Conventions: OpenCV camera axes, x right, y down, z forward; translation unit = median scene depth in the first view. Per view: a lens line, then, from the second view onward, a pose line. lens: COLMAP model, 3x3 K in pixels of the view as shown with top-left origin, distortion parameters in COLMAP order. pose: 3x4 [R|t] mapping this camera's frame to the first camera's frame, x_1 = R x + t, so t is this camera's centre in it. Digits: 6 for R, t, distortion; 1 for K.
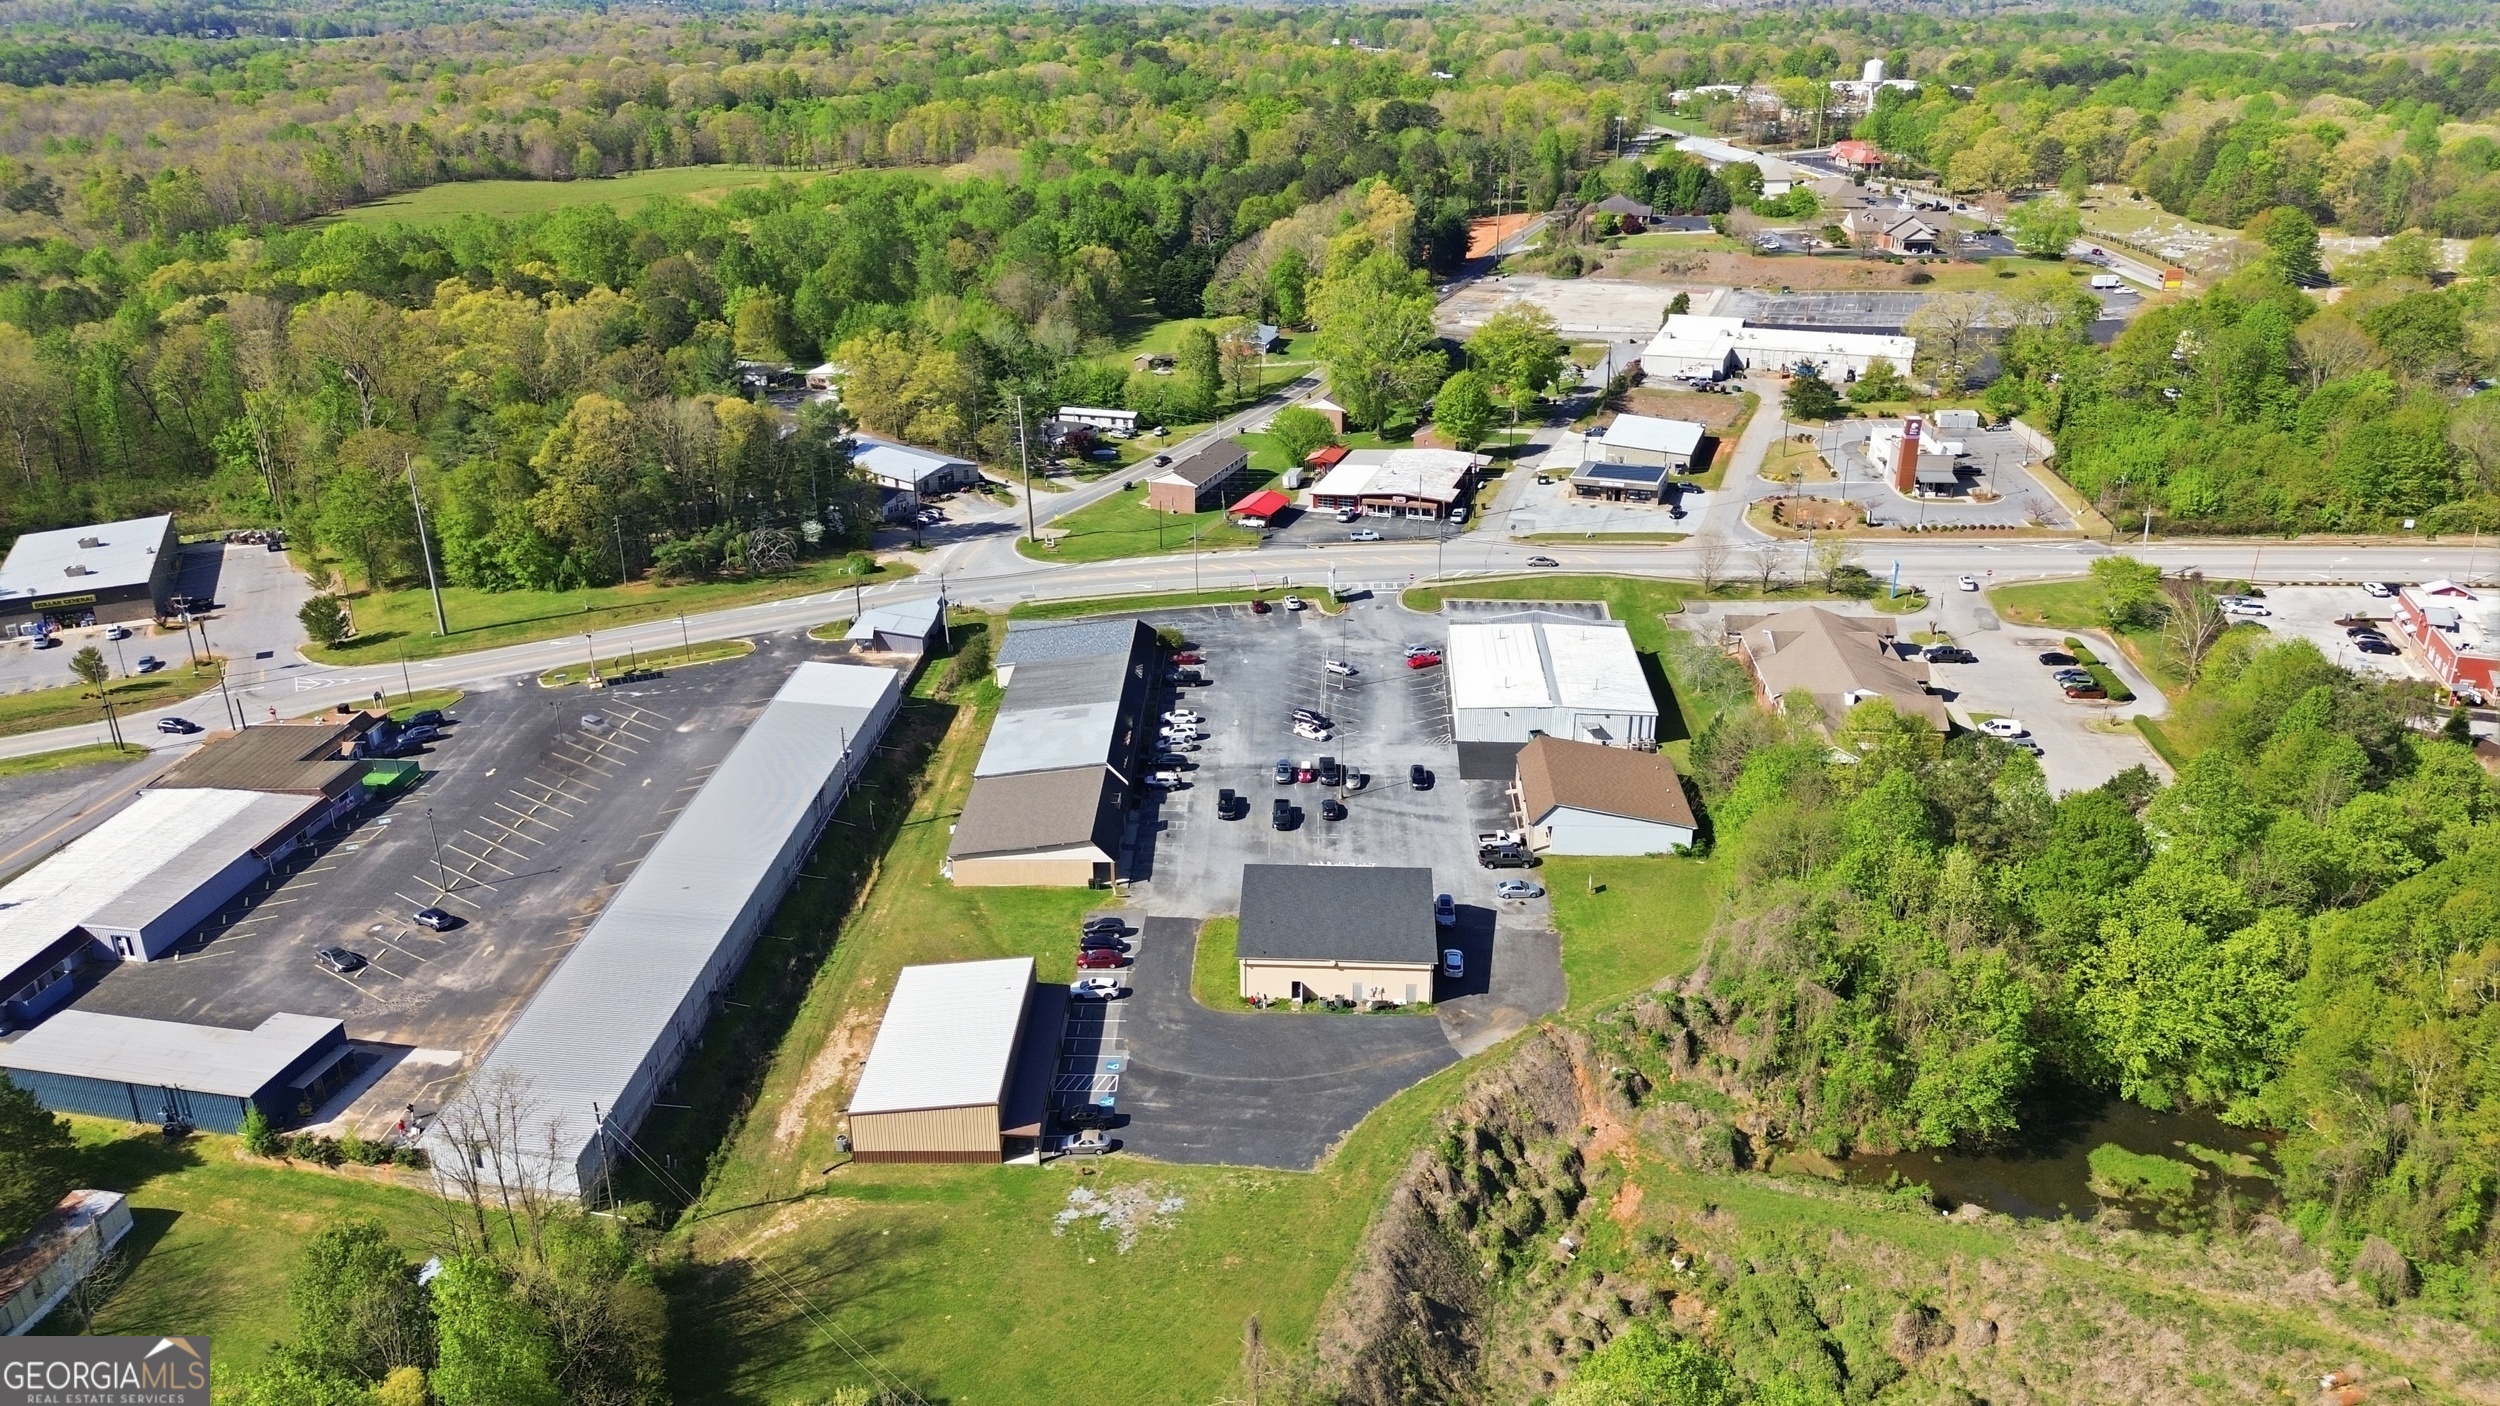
lens RADIAL K [[1760.0, 0, 1246.8], [0, 1760.0, 691.9], [0, 0, 1]] dist [0.068541, -0.068941]
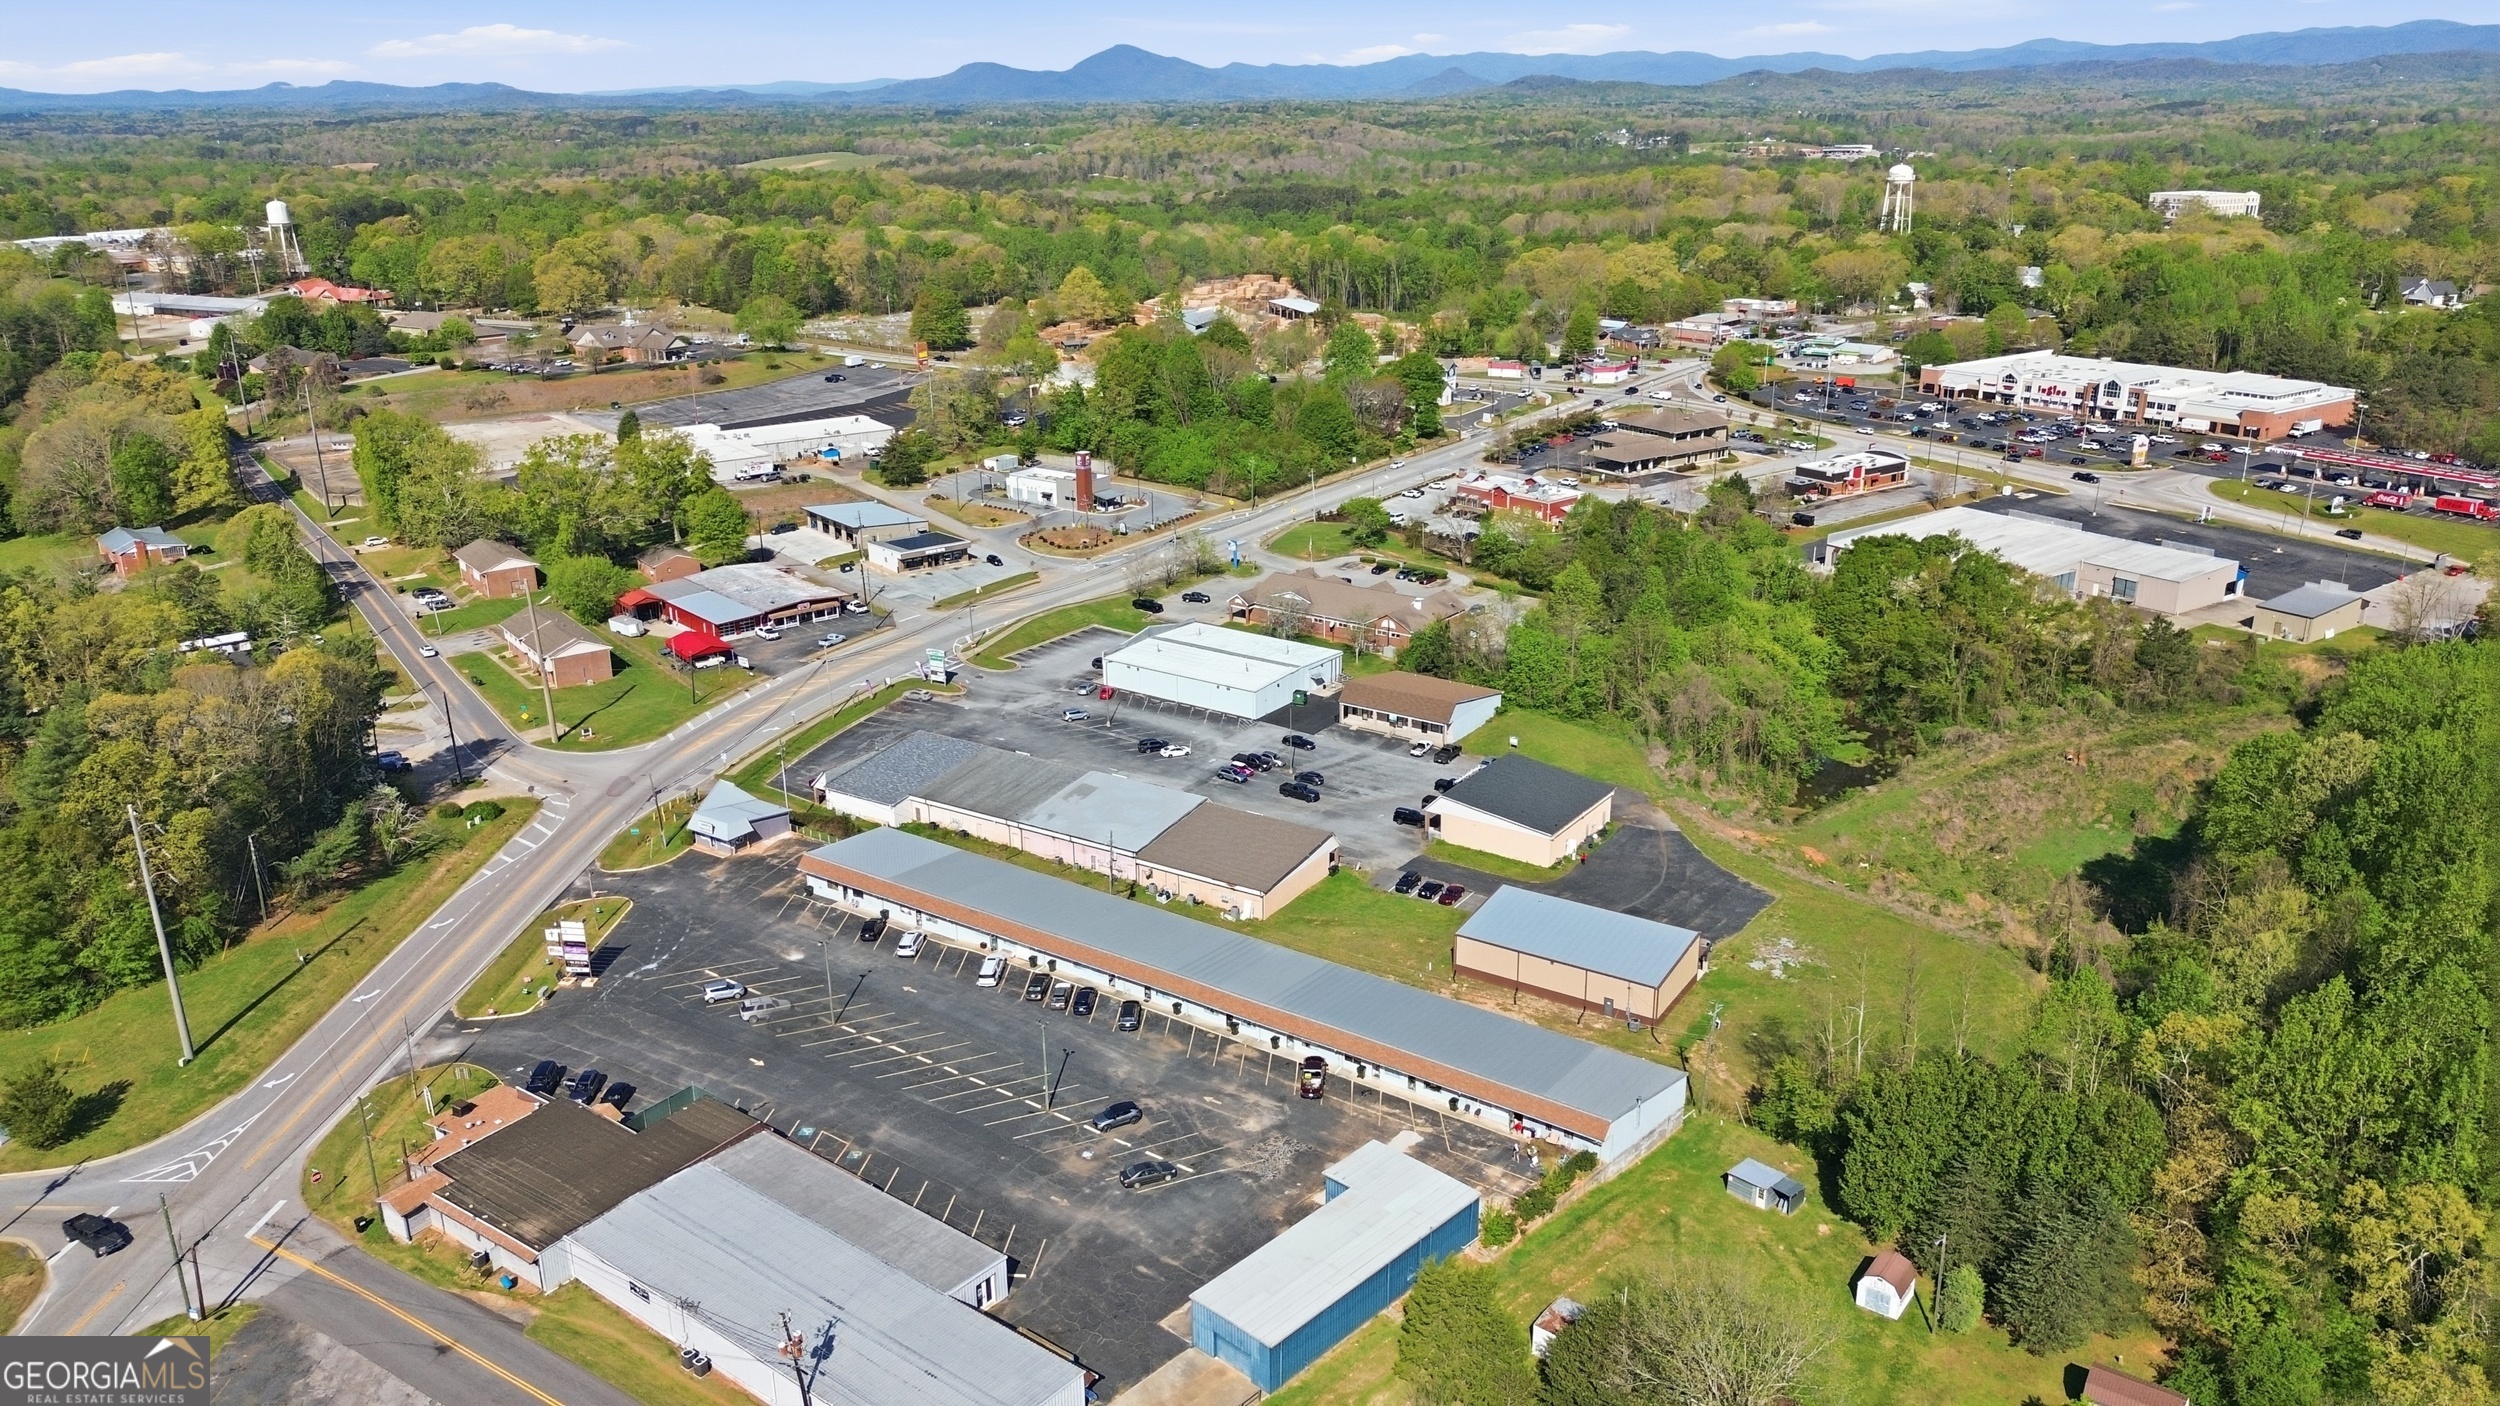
lens RADIAL K [[1760.0, 0, 1244.6], [0, 1760.0, 711.6], [0, 0, 1]] dist [0.068541, -0.068941]
pose [[0.530973, -0.278632, 0.800270, -0.790634], [0.327223, 0.938561, 0.109671, -0.104519], [-0.781660, 0.203634, 0.589526, 0.274789]]
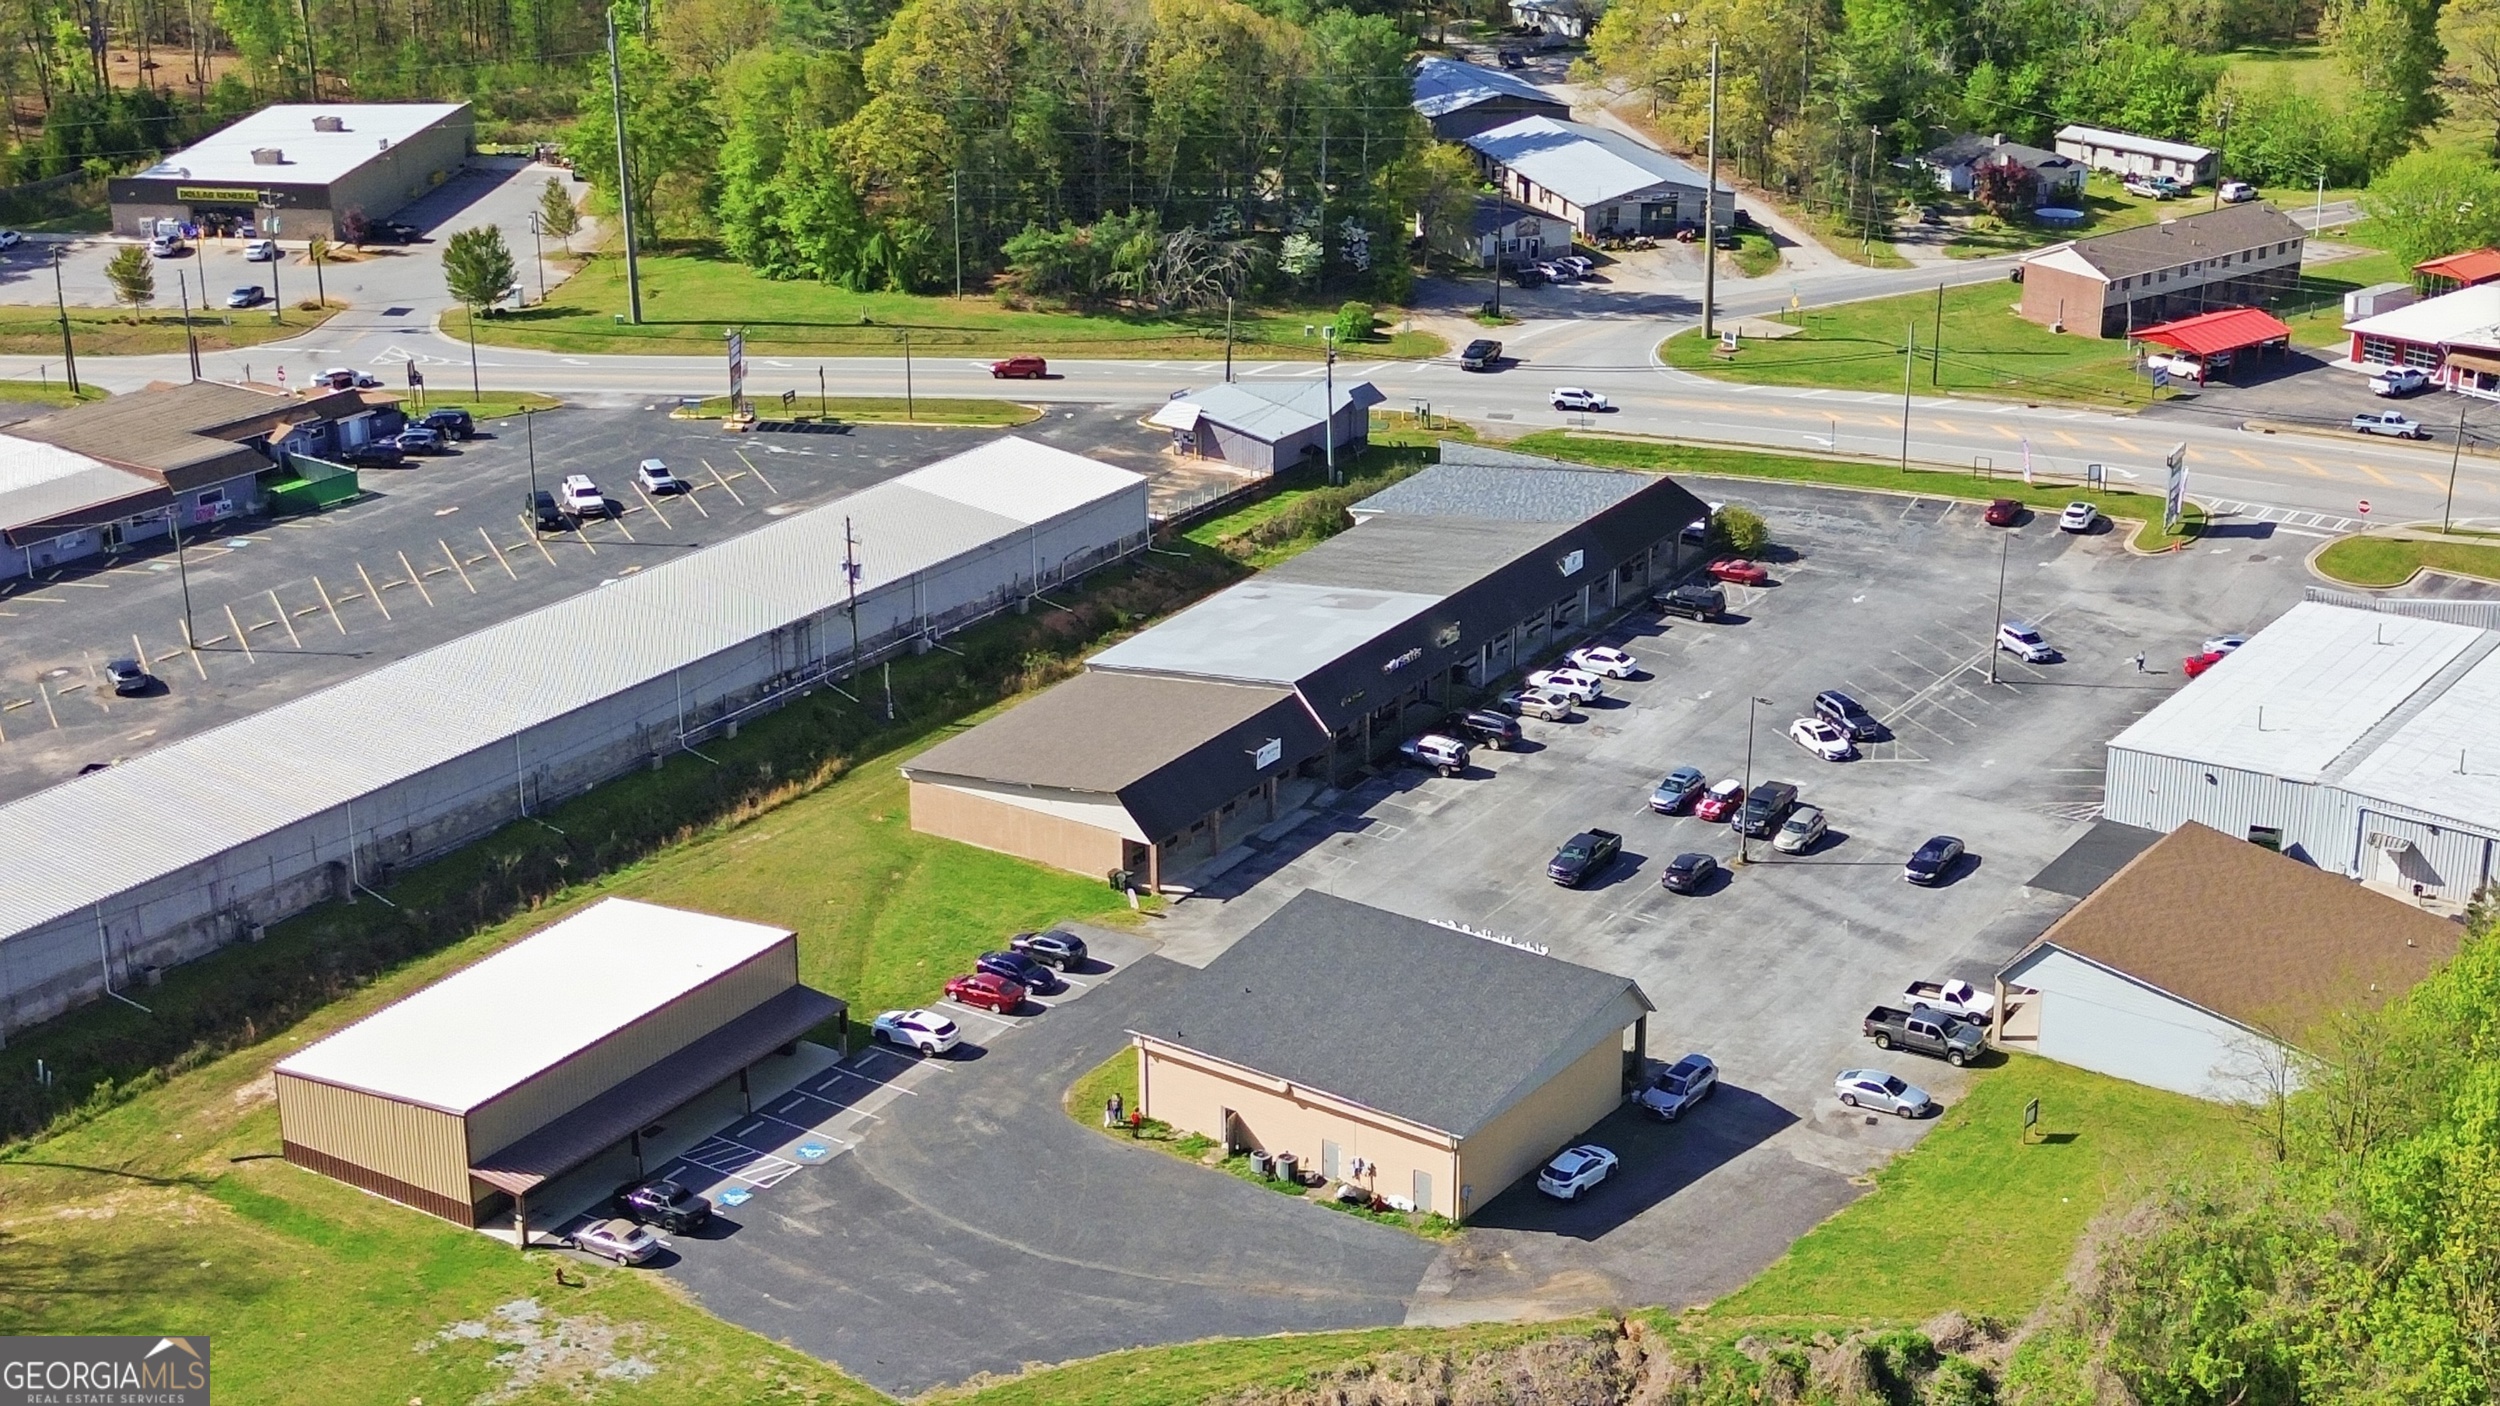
lens RADIAL K [[3473.8, 0, 1237.8], [0, 3473.8, 710.8], [0, 0, 1]] dist [0.103126, 0.000000]
pose [[0.846202, 0.193466, -0.496500, 0.348470], [-0.201553, 0.978745, 0.037865, 0.010802], [0.493273, 0.068030, 0.867210, 0.095326]]
